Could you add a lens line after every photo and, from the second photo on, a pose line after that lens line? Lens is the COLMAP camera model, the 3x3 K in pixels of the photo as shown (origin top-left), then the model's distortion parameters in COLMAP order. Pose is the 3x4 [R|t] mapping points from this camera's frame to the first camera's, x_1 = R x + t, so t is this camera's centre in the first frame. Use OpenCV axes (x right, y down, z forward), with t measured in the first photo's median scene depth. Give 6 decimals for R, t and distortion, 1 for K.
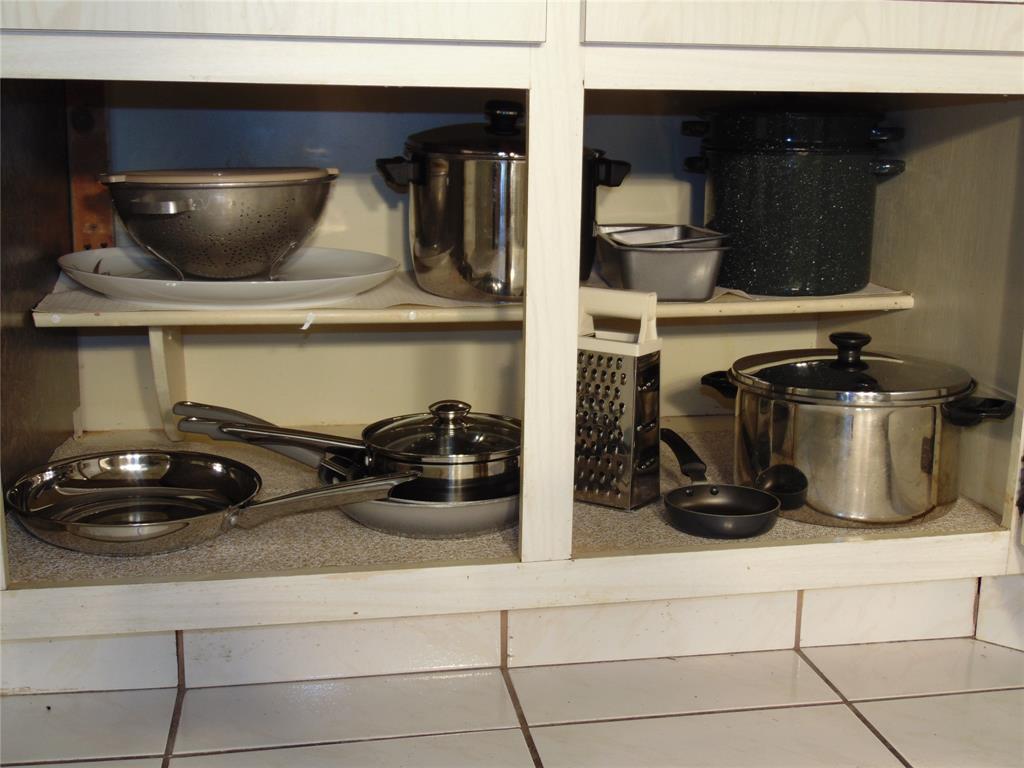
lens RADIAL K [[1147.0, 0, 508.8], [0, 1147.0, 383.9], [0, 0, 1]] dist [-0.016762, 0.000000]
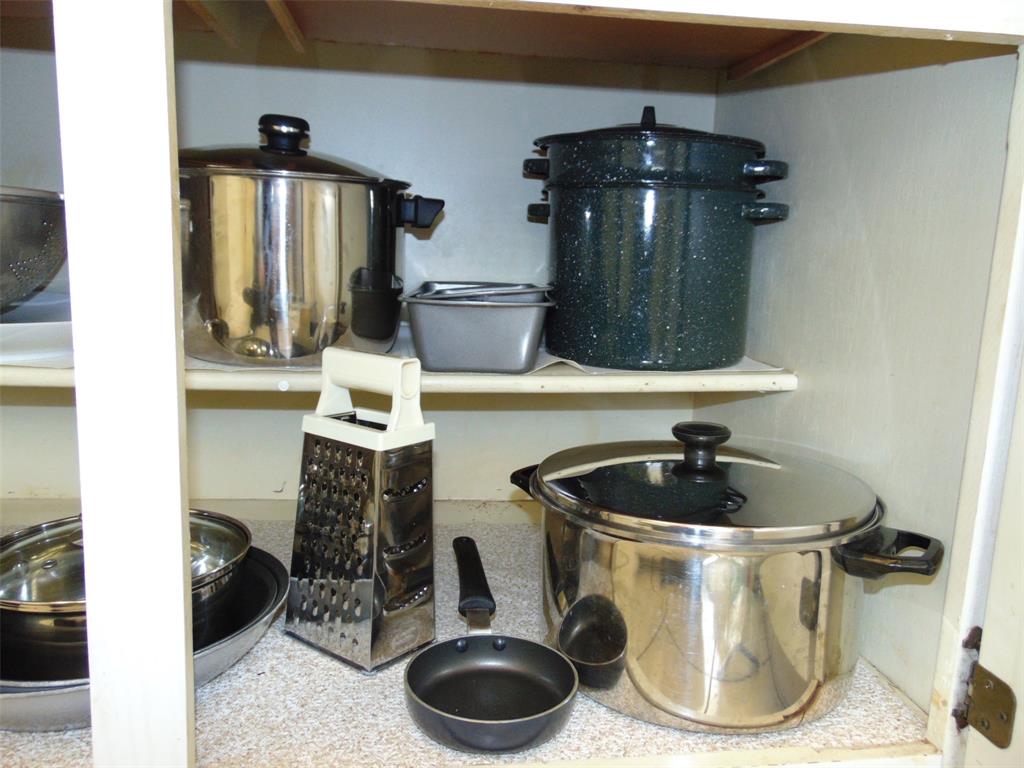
lens RADIAL K [[773.0, 0, 515.9], [0, 773.0, 382.3], [0, 0, 1]] dist [-0.020406, 0.049466]
pose [[0.999119, 0.032145, -0.026977, 0.195519], [-0.033559, 0.997992, -0.053715, -0.040875], [0.025196, 0.054573, 0.998192, 0.519502]]
